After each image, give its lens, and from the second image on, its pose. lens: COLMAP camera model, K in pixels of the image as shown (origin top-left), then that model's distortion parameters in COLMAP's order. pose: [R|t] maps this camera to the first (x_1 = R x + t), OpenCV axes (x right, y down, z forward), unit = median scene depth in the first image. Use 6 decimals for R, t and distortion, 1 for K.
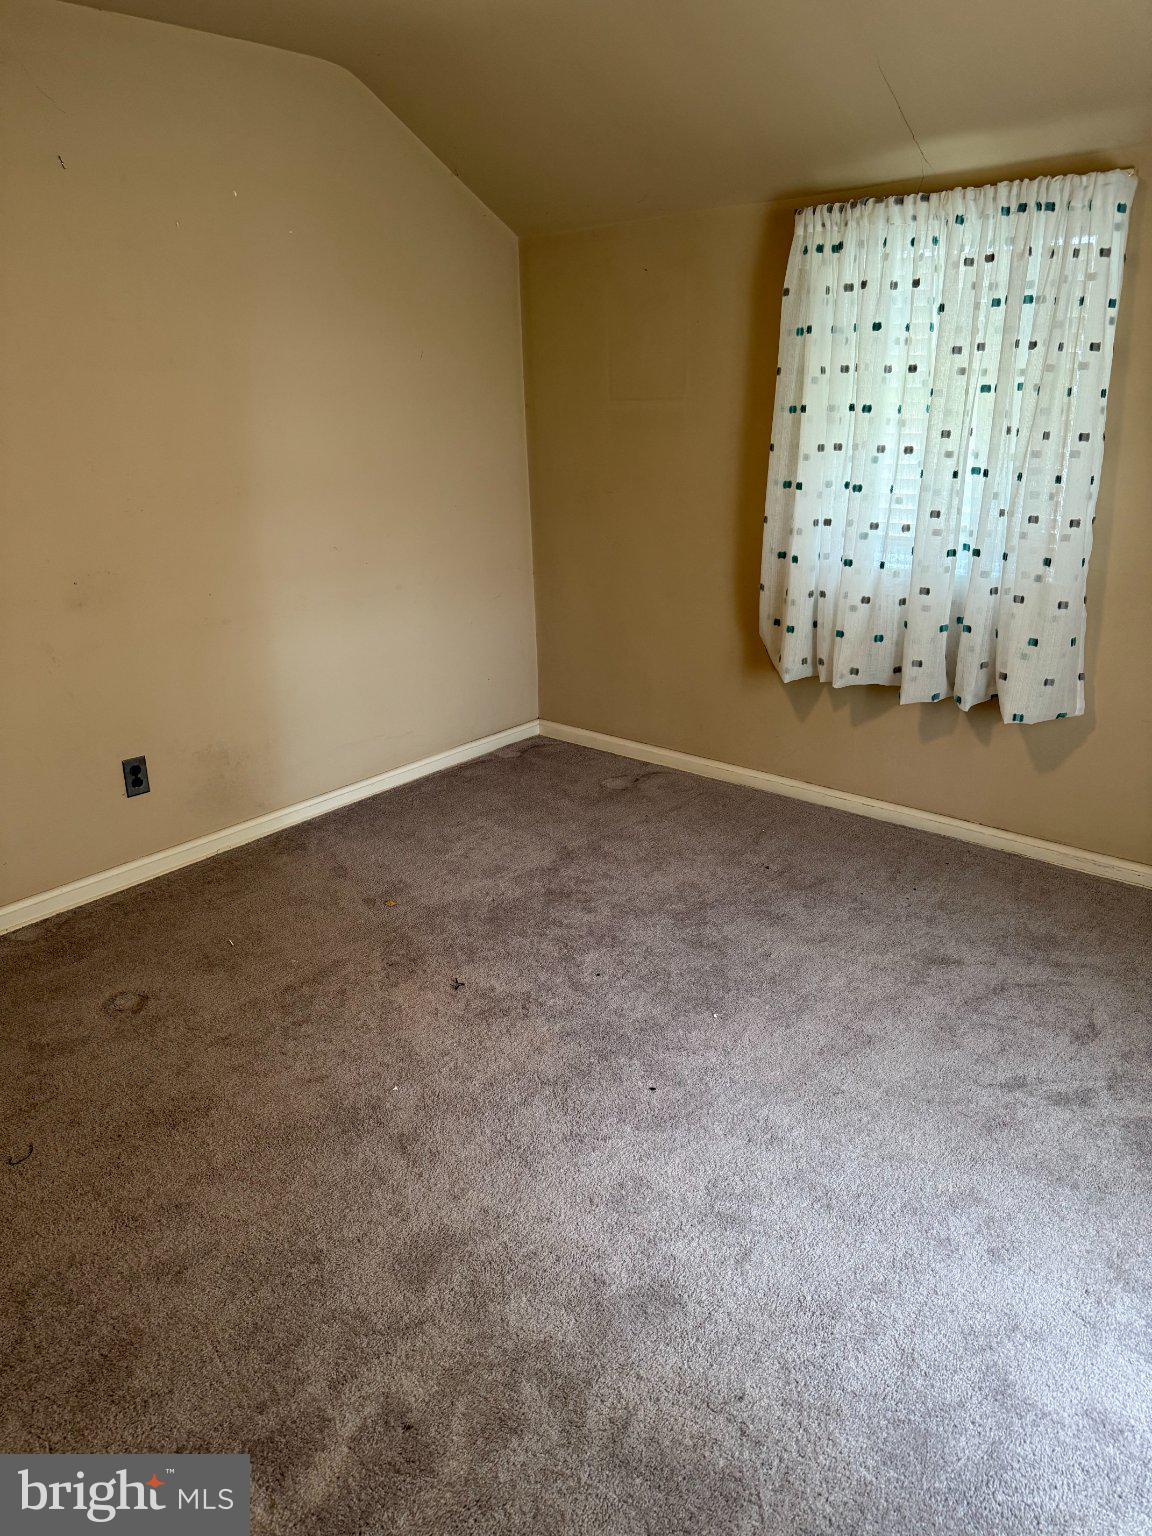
lens RADIAL K [[1082.8, 0, 574.7], [0, 1082.8, 777.0], [0, 0, 1]] dist [0.065219, -0.080791]
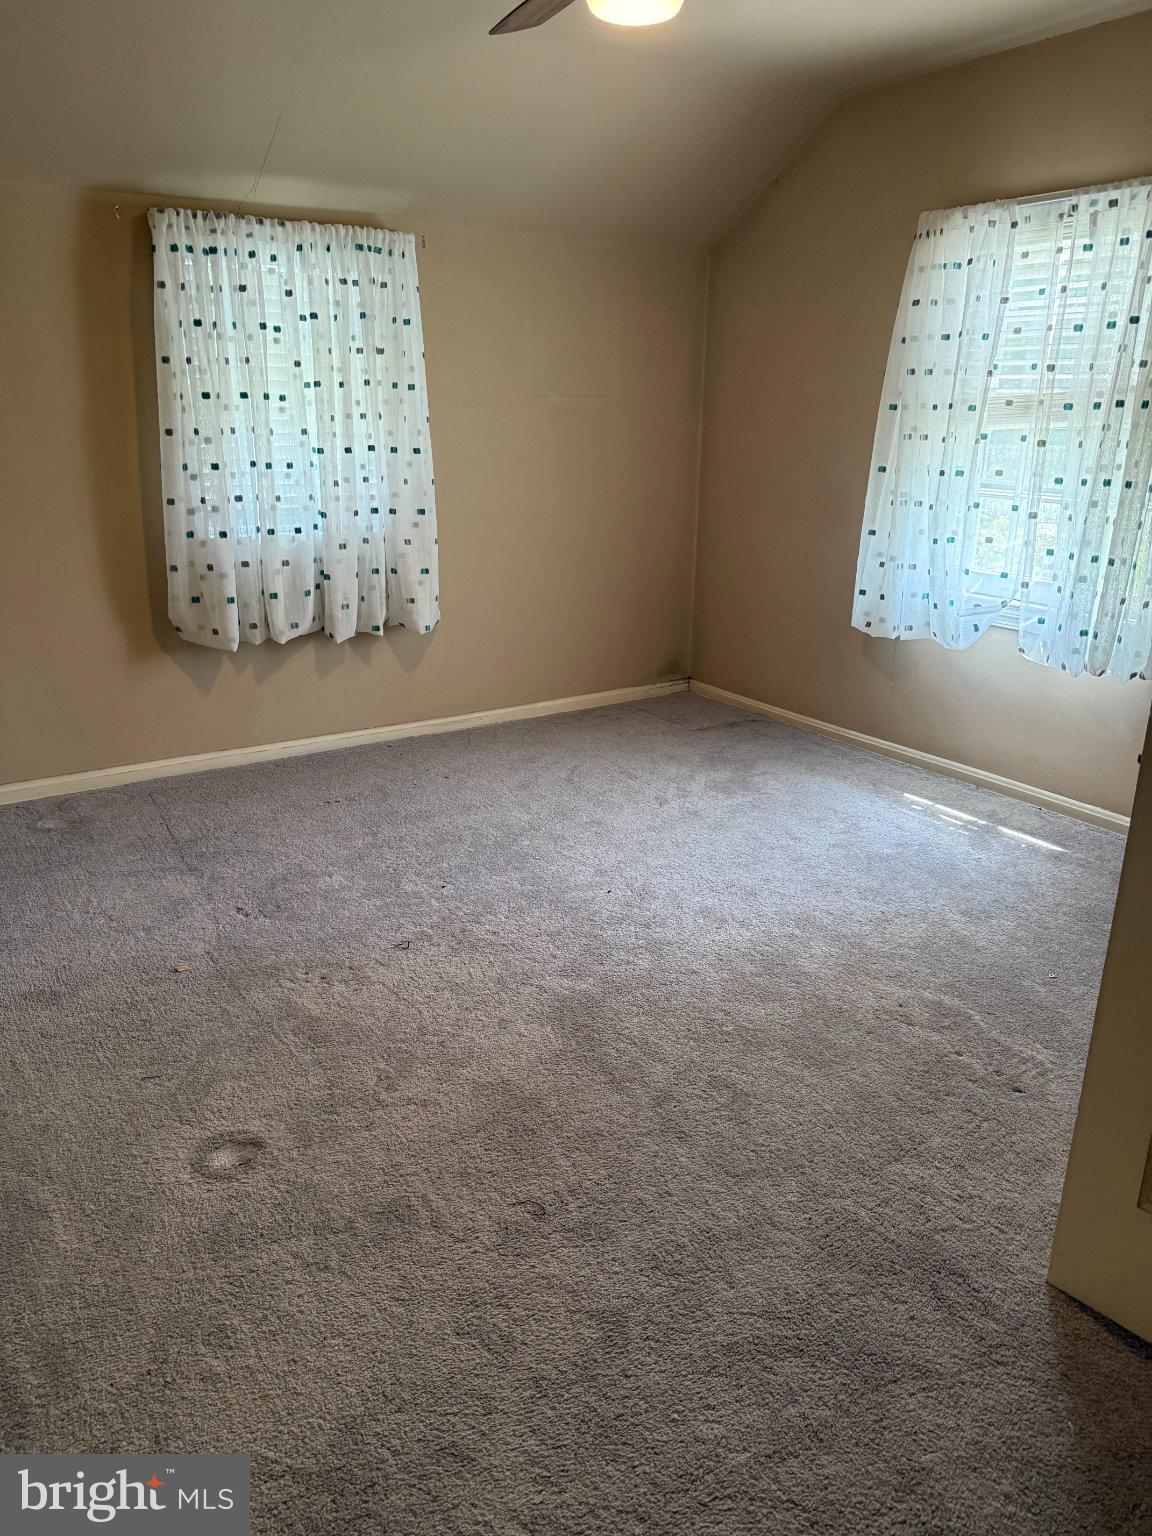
lens RADIAL K [[1082.8, 0, 580.6], [0, 1082.8, 770.7], [0, 0, 1]] dist [0.065219, -0.080791]
pose [[0.266803, -0.290058, 0.919066, -0.842363], [0.318893, 0.926486, 0.199826, -0.097418], [-0.909463, 0.239769, 0.339687, 0.408022]]
